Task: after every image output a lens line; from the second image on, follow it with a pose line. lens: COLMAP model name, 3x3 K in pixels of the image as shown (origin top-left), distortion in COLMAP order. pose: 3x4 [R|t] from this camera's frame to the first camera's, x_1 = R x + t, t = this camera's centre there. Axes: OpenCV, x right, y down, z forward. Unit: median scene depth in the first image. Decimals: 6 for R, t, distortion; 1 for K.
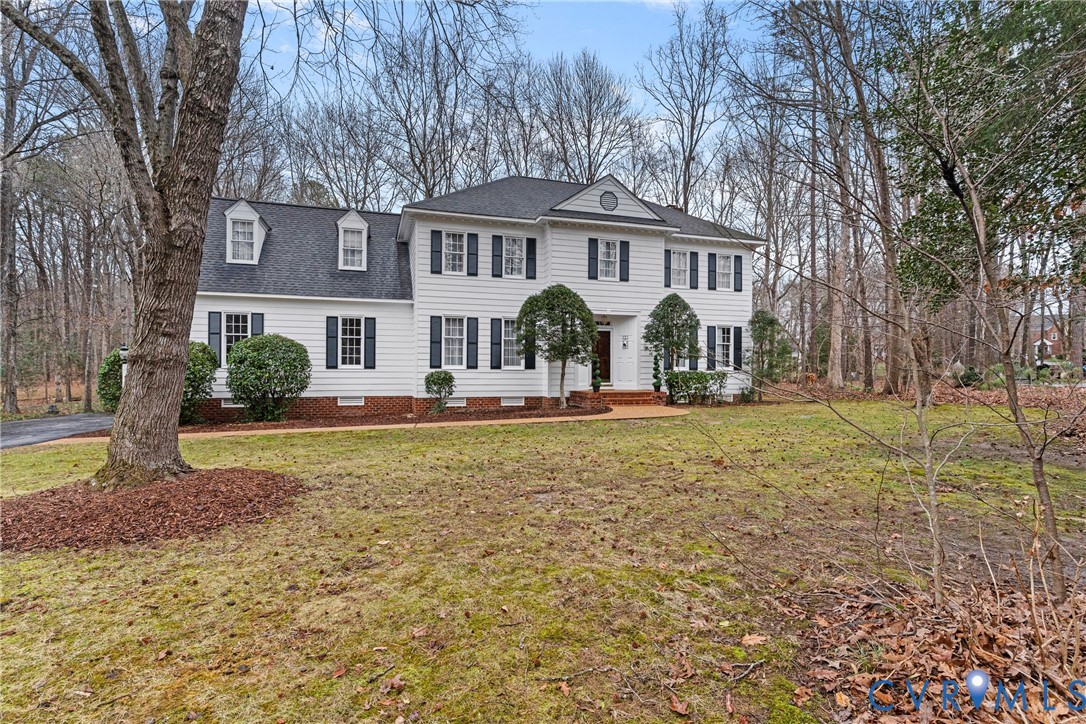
lens RADIAL K [[518.5, 0, 538.7], [0, 518.5, 369.9], [0, 0, 1]] dist [0.004387, -0.000760]
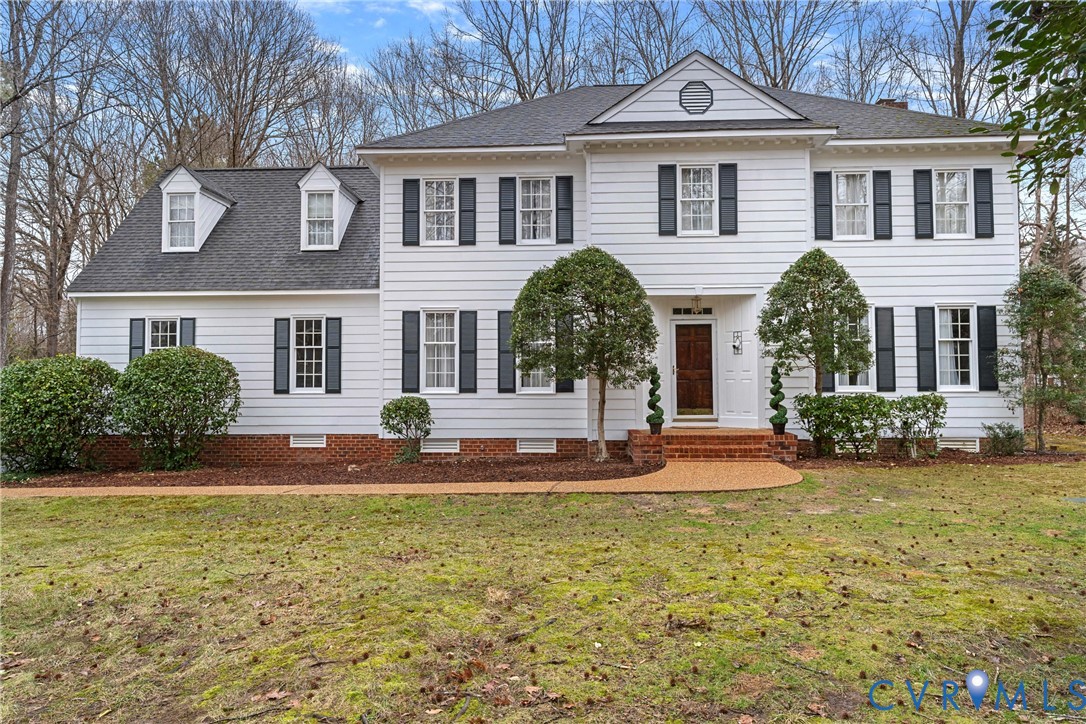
lens RADIAL K [[723.2, 0, 532.0], [0, 723.2, 358.0], [0, 0, 1]] dist [0.002673, -0.003519]
pose [[0.939162, -0.021528, -0.342799, 0.241196], [0.008915, 0.999225, -0.038327, -0.009817], [0.343359, 0.032939, 0.938627, 0.205377]]
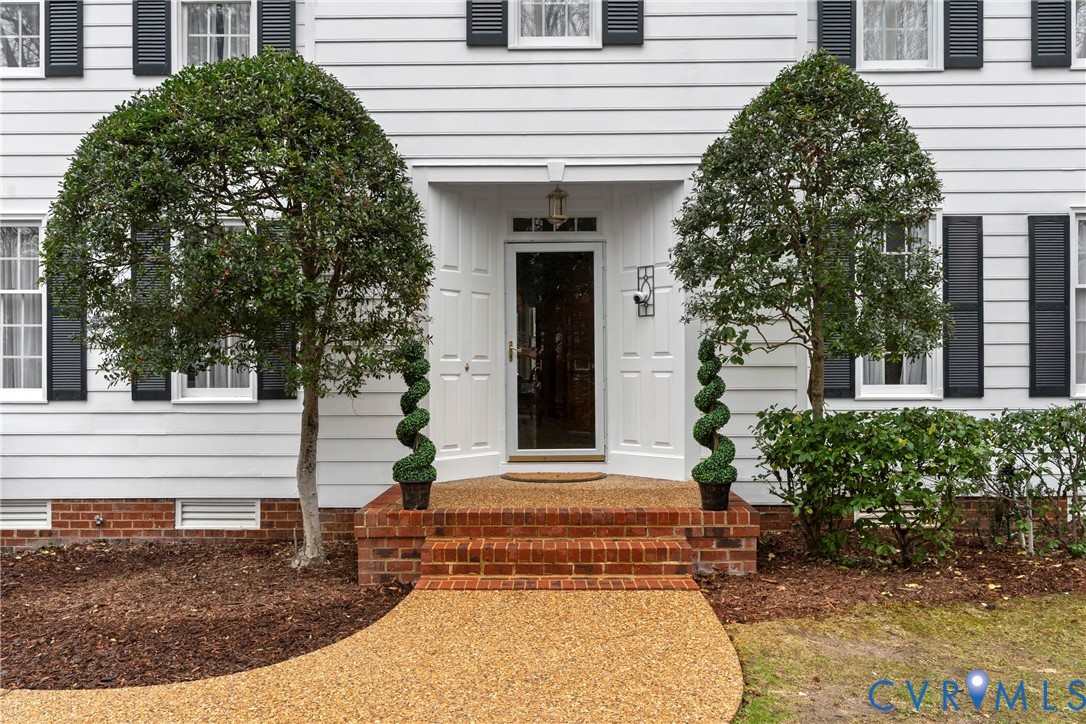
lens RADIAL K [[844.1, 0, 541.4], [0, 844.1, 372.2], [0, 0, 1]] dist [0.012788, 0.004168]
pose [[0.951186, -0.009311, -0.308479, 0.262814], [0.008716, 0.999957, -0.003305, -0.013677], [0.308496, 0.000455, 0.951225, 0.629145]]
